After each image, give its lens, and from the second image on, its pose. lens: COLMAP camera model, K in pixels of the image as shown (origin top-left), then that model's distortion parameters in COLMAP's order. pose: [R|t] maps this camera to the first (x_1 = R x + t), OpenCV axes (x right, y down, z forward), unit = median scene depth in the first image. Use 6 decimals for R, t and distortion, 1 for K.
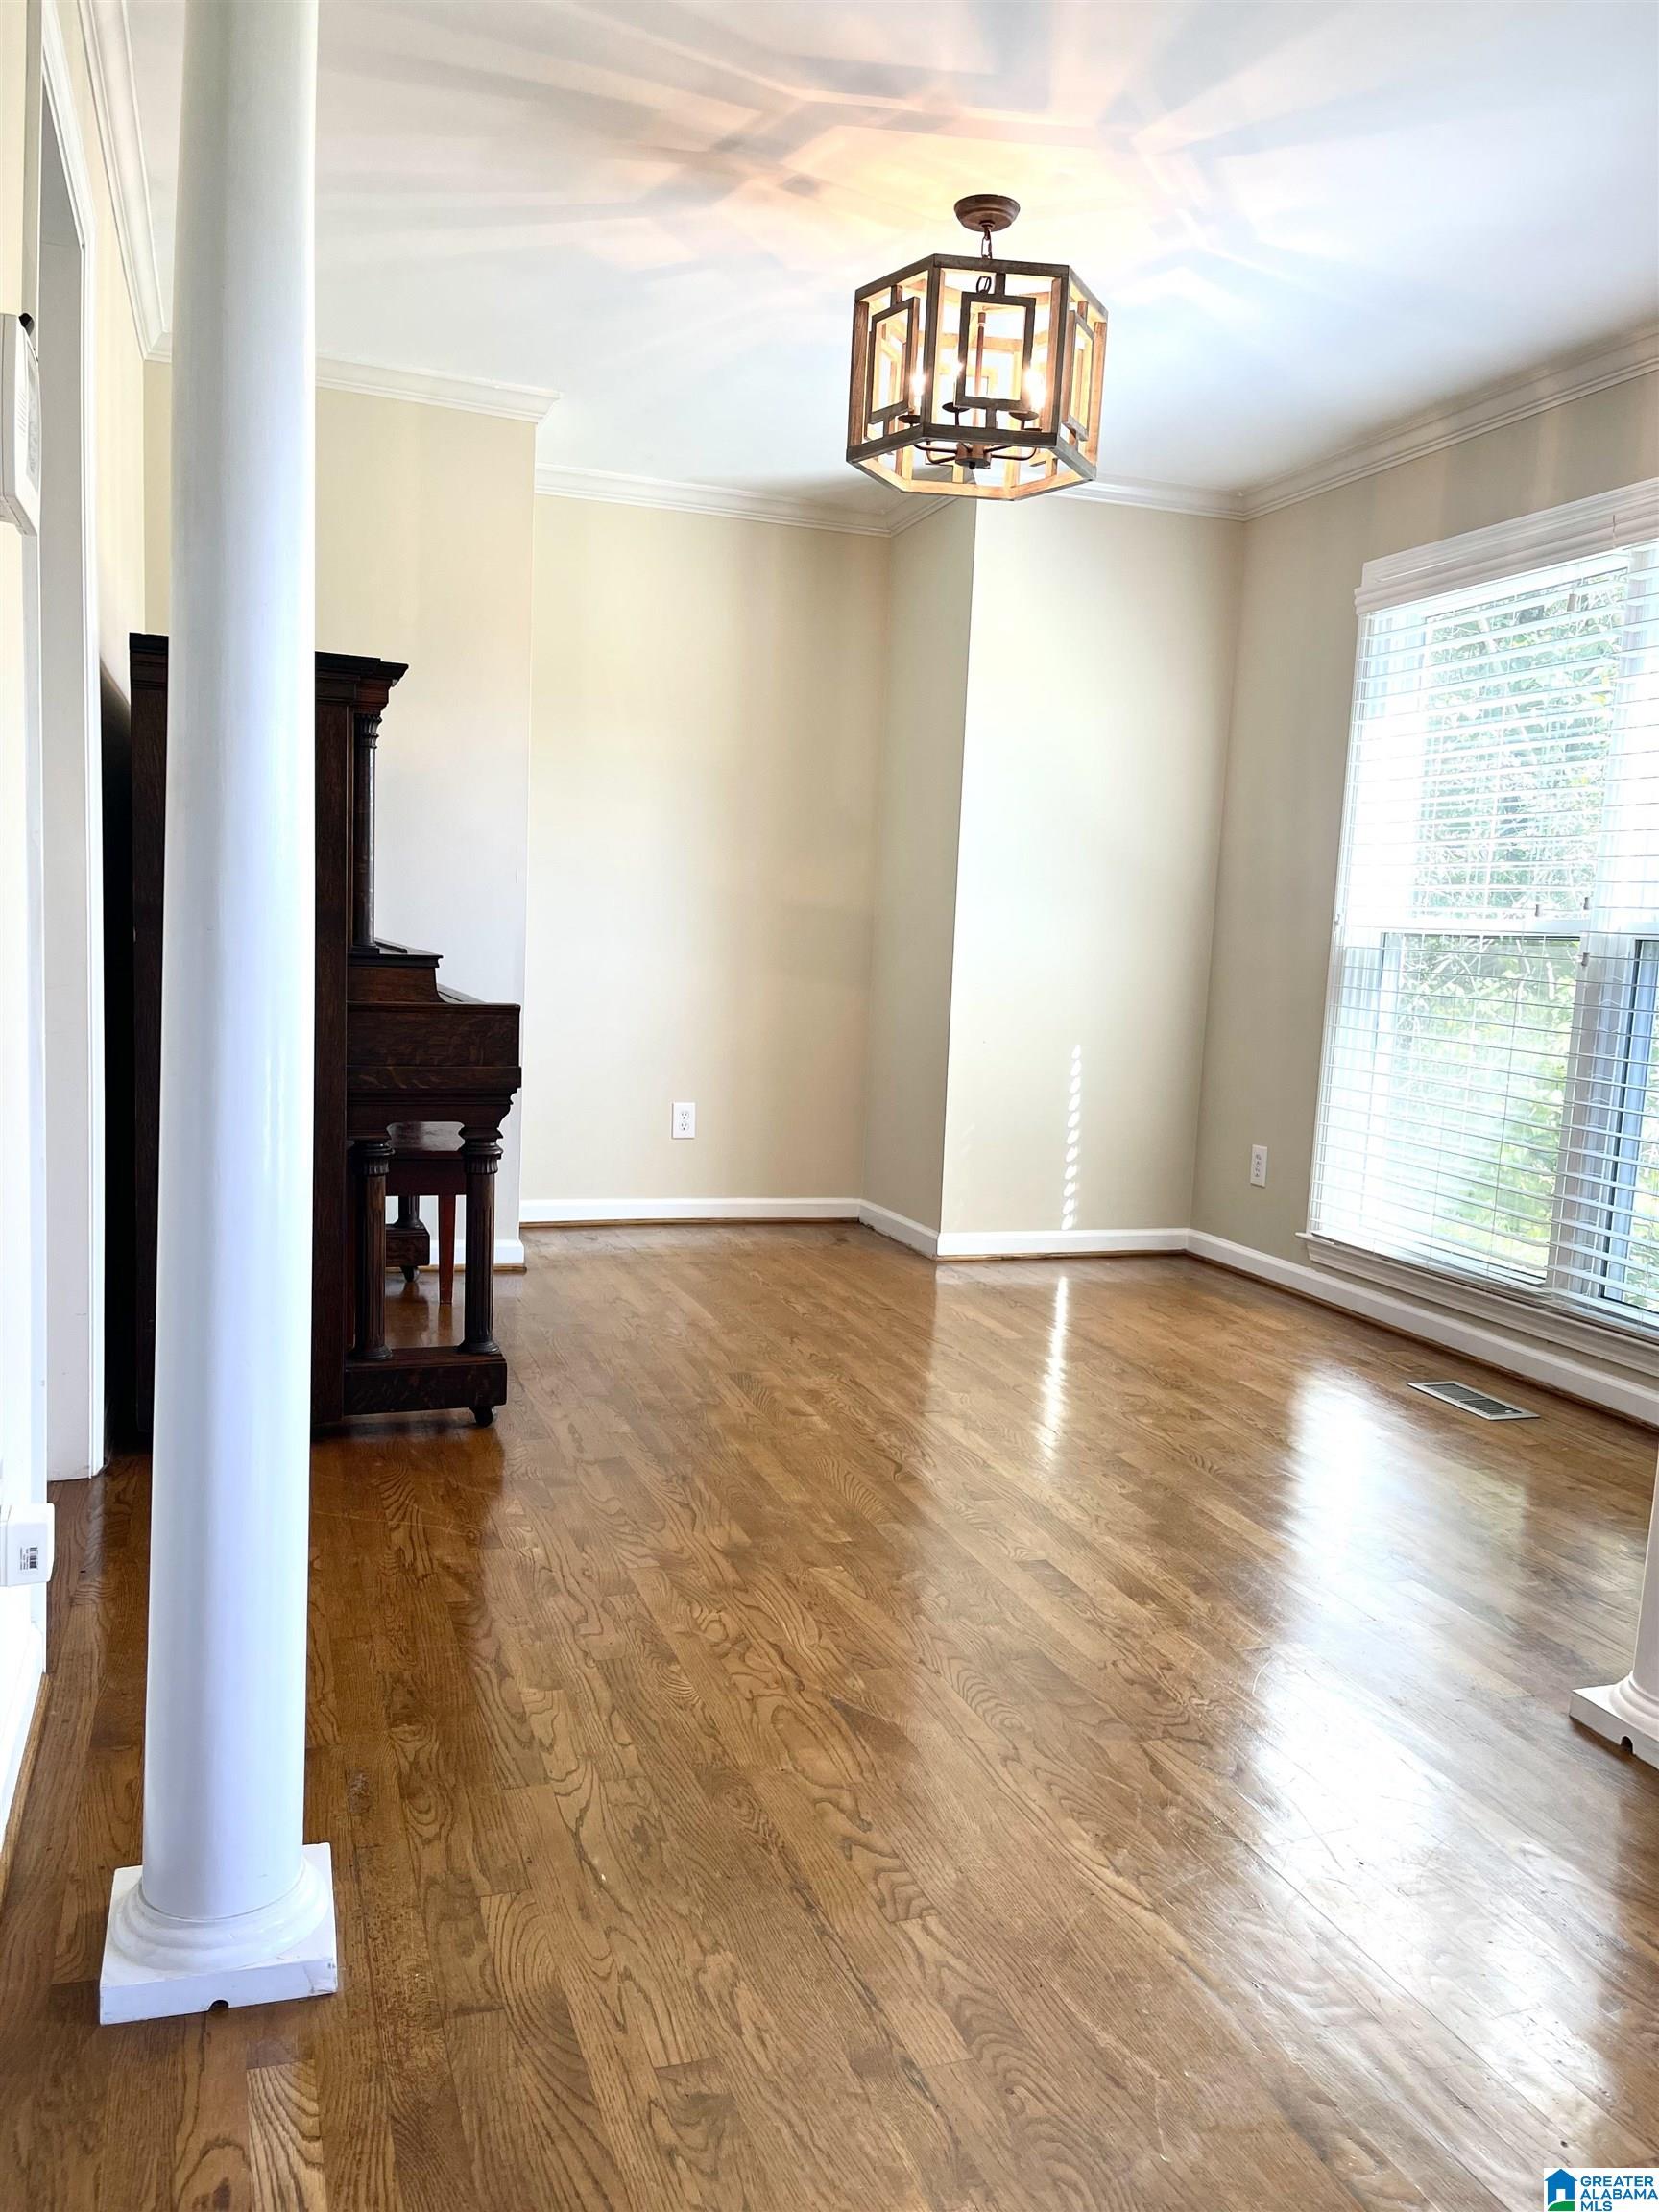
lens RADIAL K [[1696.8, 0, 825.0], [0, 1696.8, 1108.3], [0, 0, 1]] dist [0.073330, -0.004732]
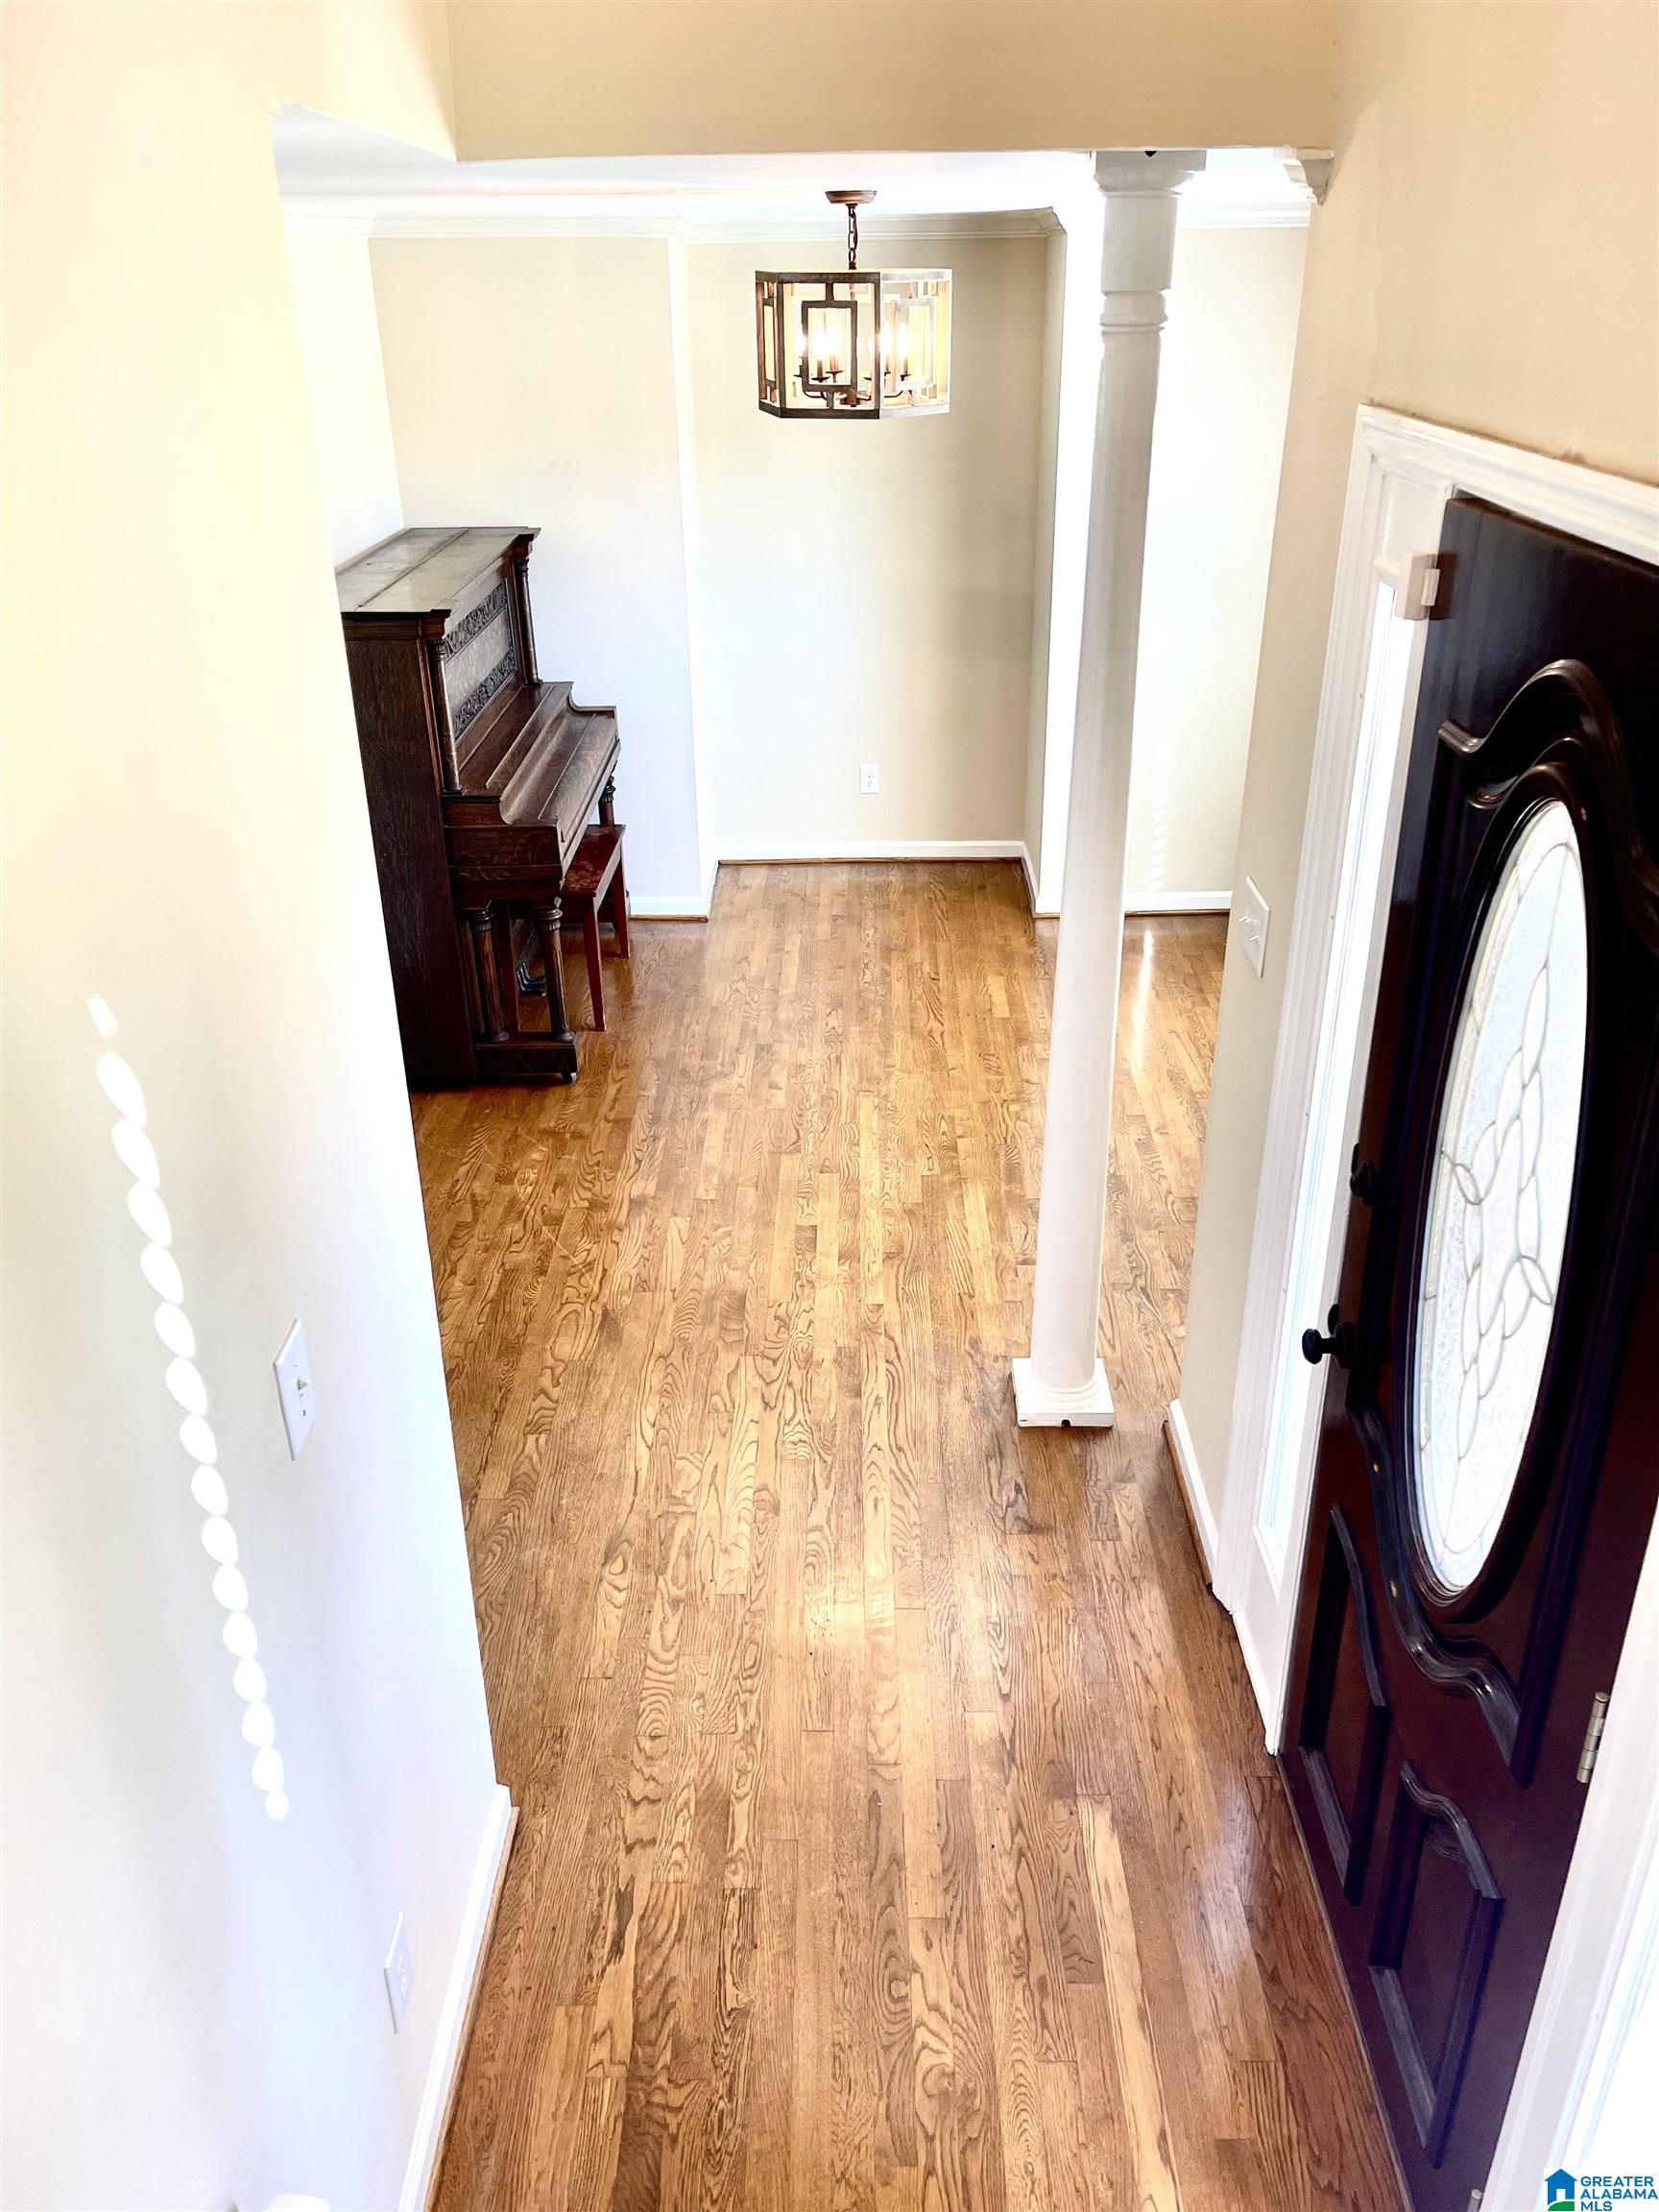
lens RADIAL K [[1696.8, 0, 836.0], [0, 1696.8, 1105.3], [0, 0, 1]] dist [0.073330, -0.004732]
pose [[0.941607, 0.094269, -0.323248, 0.577260], [0.020069, 0.942590, 0.333350, -0.332772], [0.336115, -0.320372, 0.885657, -0.331903]]
